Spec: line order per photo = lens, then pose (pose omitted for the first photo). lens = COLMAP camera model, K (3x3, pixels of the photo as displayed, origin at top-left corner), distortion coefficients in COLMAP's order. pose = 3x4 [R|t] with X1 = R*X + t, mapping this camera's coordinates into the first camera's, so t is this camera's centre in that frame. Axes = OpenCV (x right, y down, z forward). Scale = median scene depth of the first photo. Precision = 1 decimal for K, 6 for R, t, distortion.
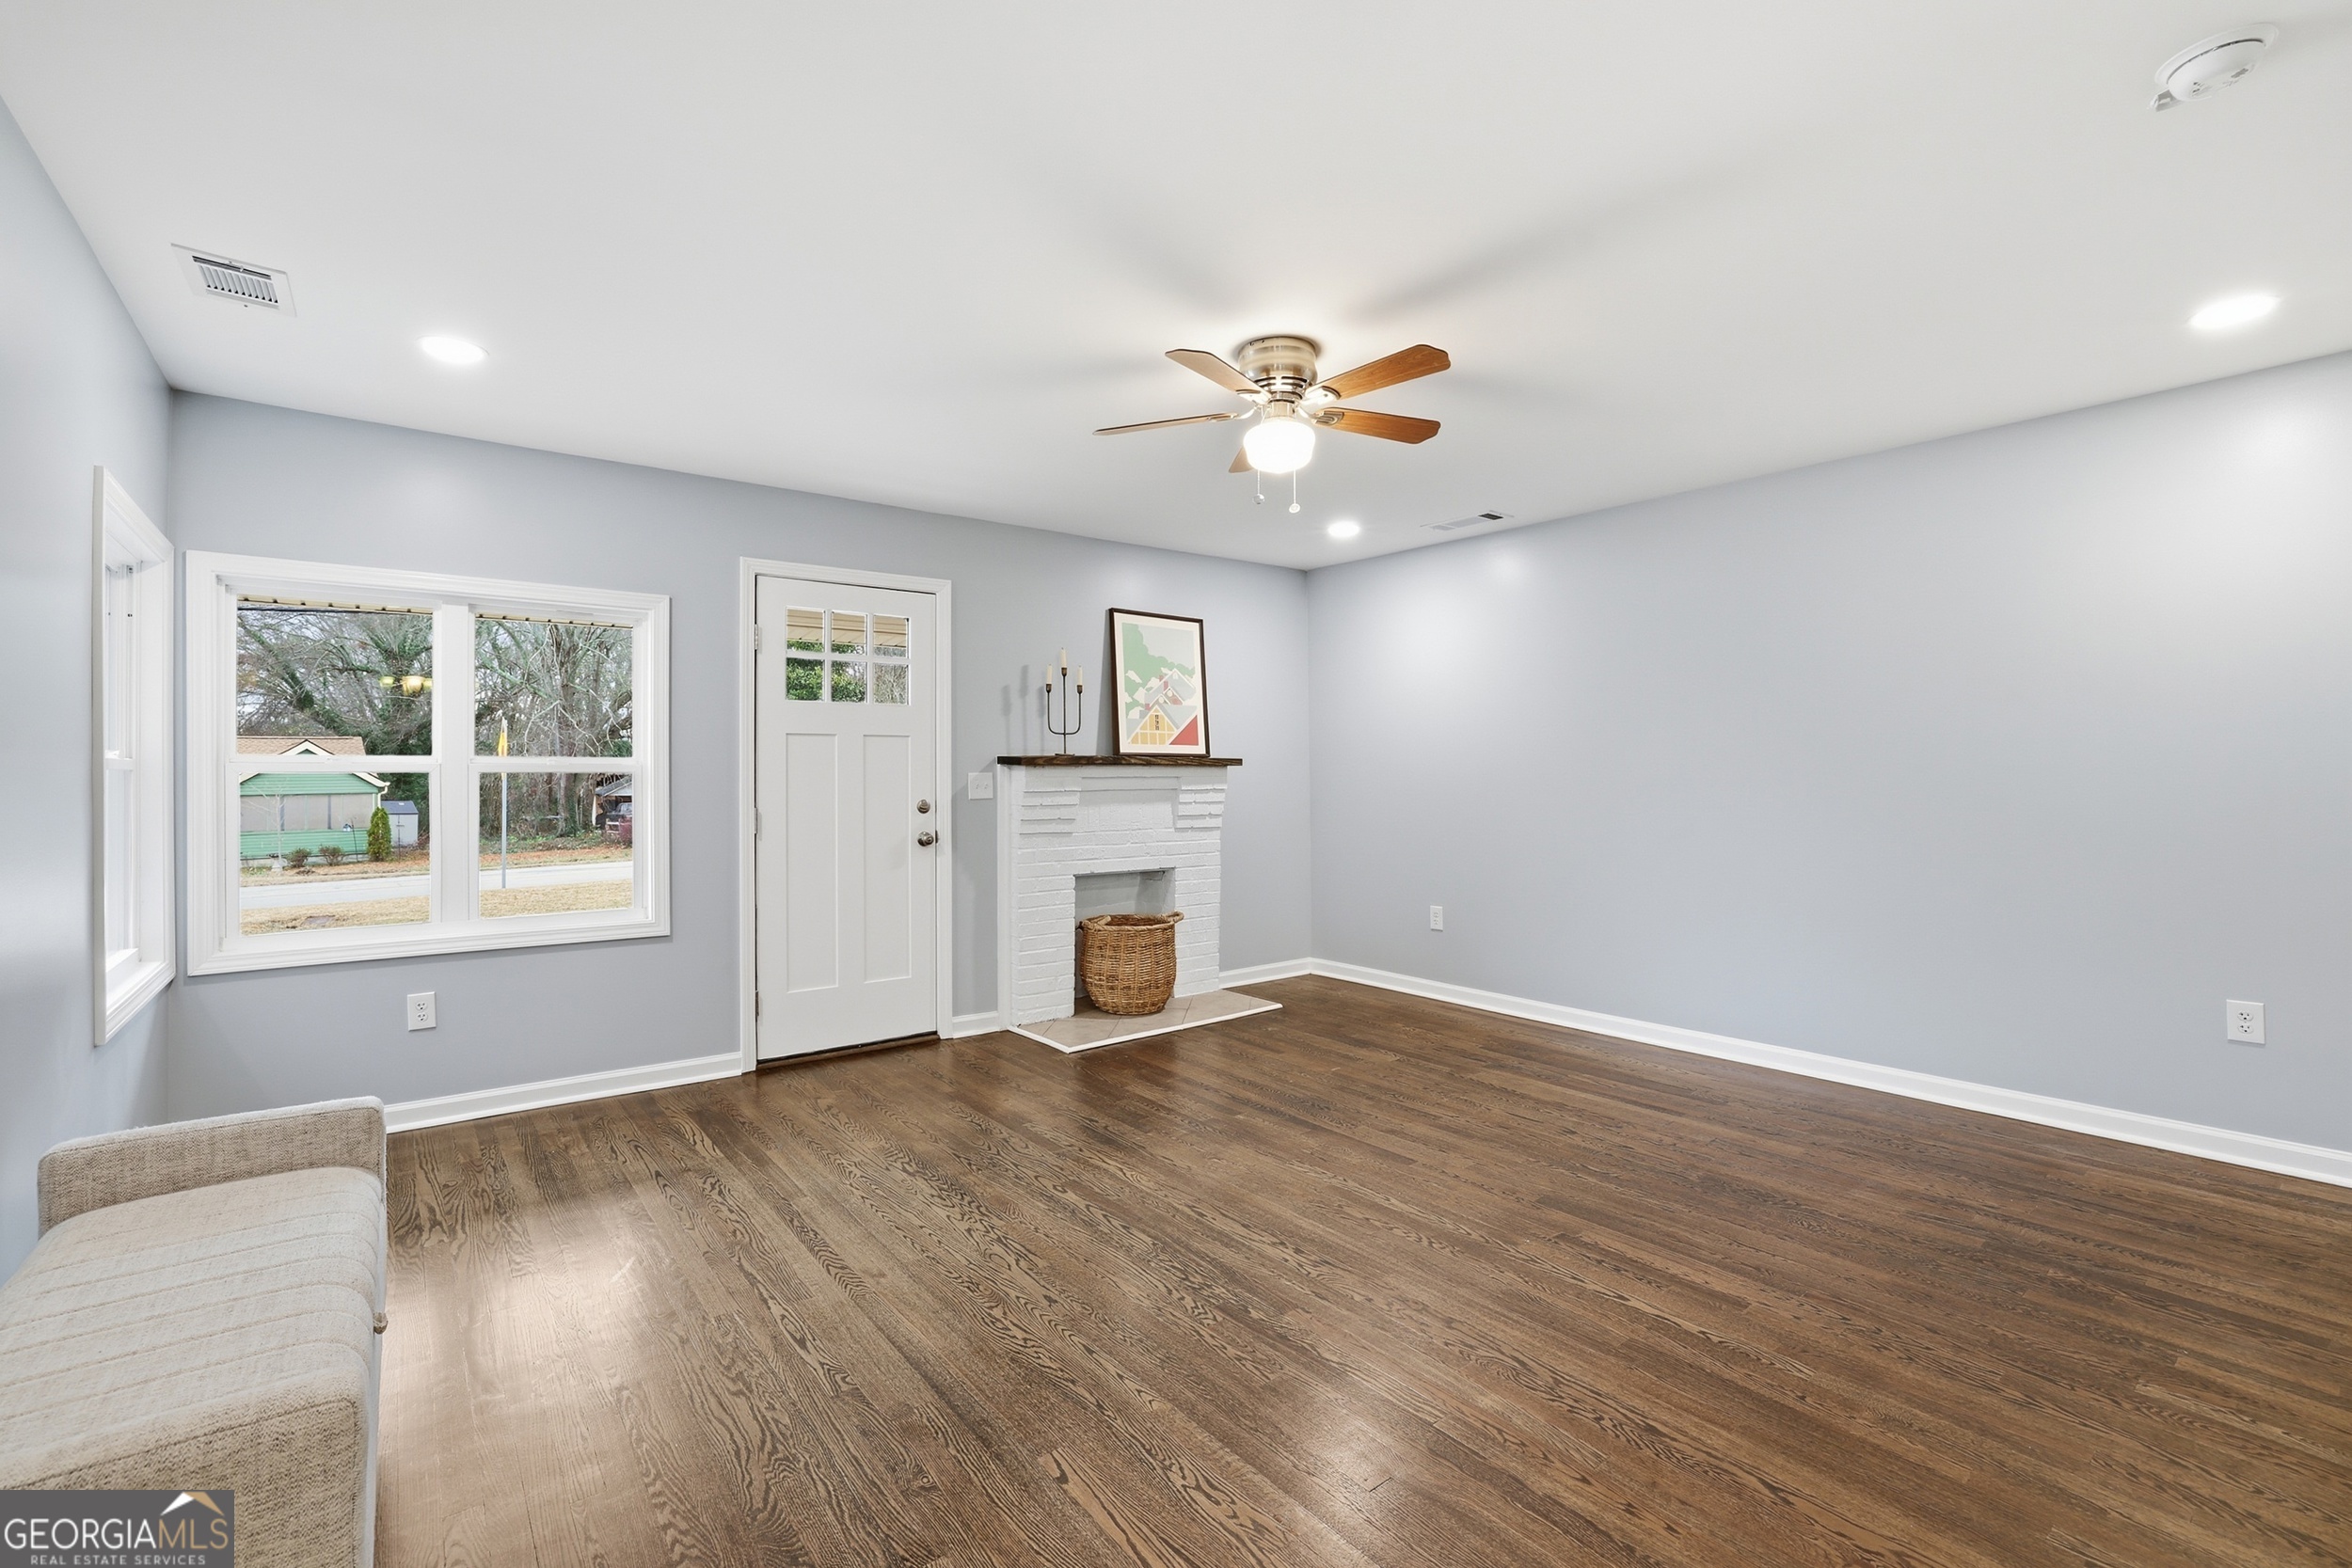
lens RADIAL K [[1020.4, 0, 1169.5], [0, 1020.4, 769.1], [0, 0, 1]] dist [-0.055803, 0.023640]
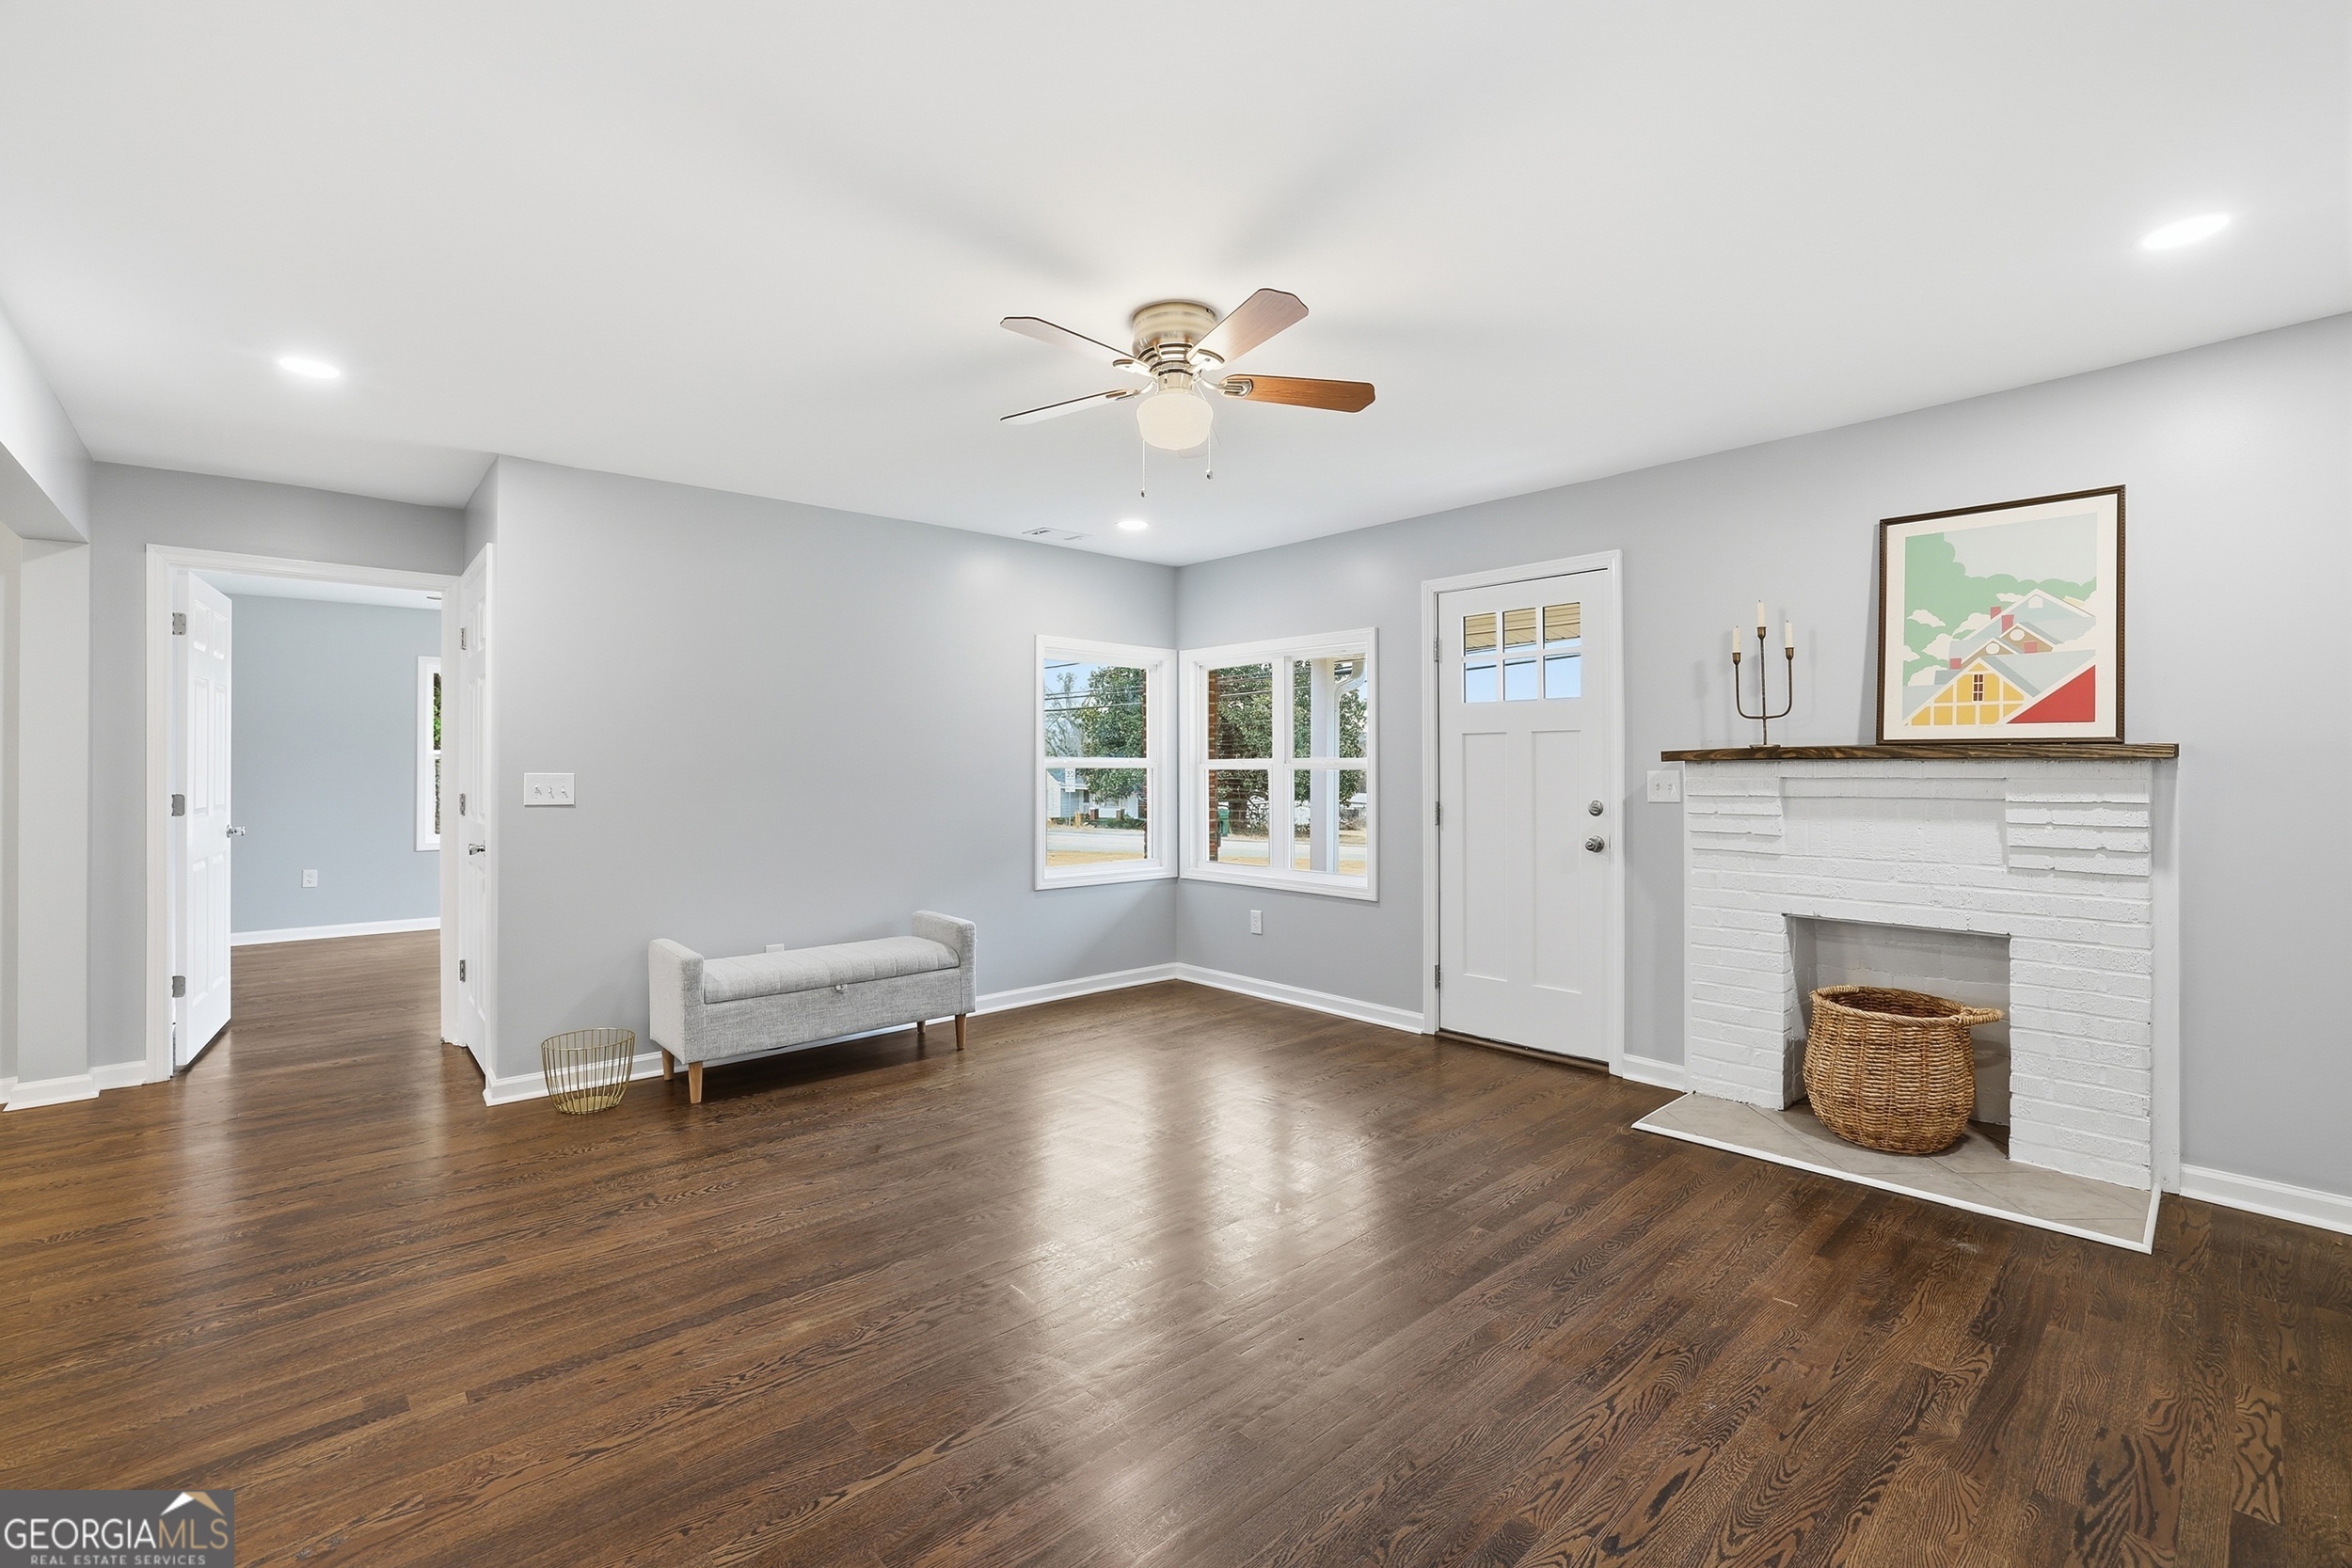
lens RADIAL K [[1020.4, 0, 1169.5], [0, 1020.4, 769.1], [0, 0, 1]] dist [-0.055803, 0.023640]
pose [[0.068338, 0.002947, -0.997658, 0.586137], [0.004281, 0.999986, 0.003247, -0.002104], [0.997653, -0.004493, 0.068325, 0.530703]]
